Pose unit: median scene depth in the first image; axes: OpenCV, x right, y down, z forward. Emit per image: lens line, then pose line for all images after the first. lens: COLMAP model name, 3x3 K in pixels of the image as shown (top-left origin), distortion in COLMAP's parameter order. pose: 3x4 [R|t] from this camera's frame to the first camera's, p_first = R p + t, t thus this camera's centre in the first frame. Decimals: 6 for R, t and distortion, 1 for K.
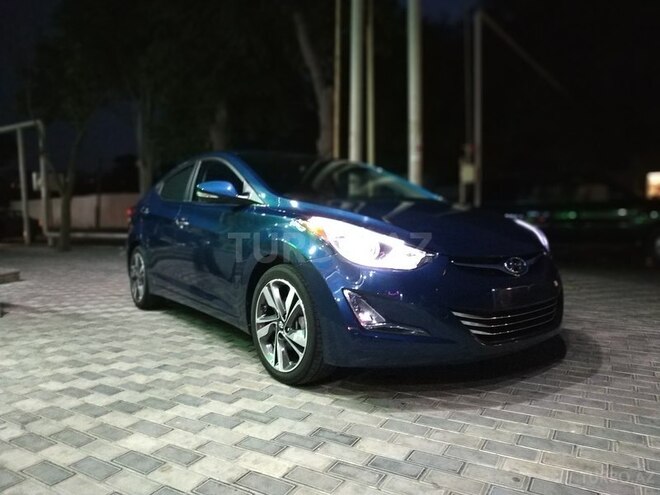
lens RADIAL K [[458.1, 0, 333.1], [0, 458.1, 250.7], [0, 0, 1]] dist [0.004859, 0.001435]
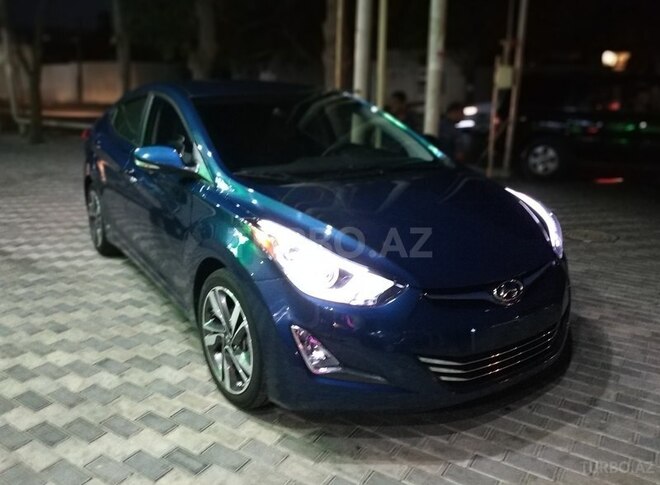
lens RADIAL K [[517.8, 0, 330.0], [0, 517.8, 242.5], [0, 0, 1]] dist [0.002927, -0.000302]
pose [[0.998650, 0.037704, -0.035716, 0.104220], [-0.029468, 0.977659, 0.208121, -0.220645], [0.042765, -0.206788, 0.977451, 0.099475]]
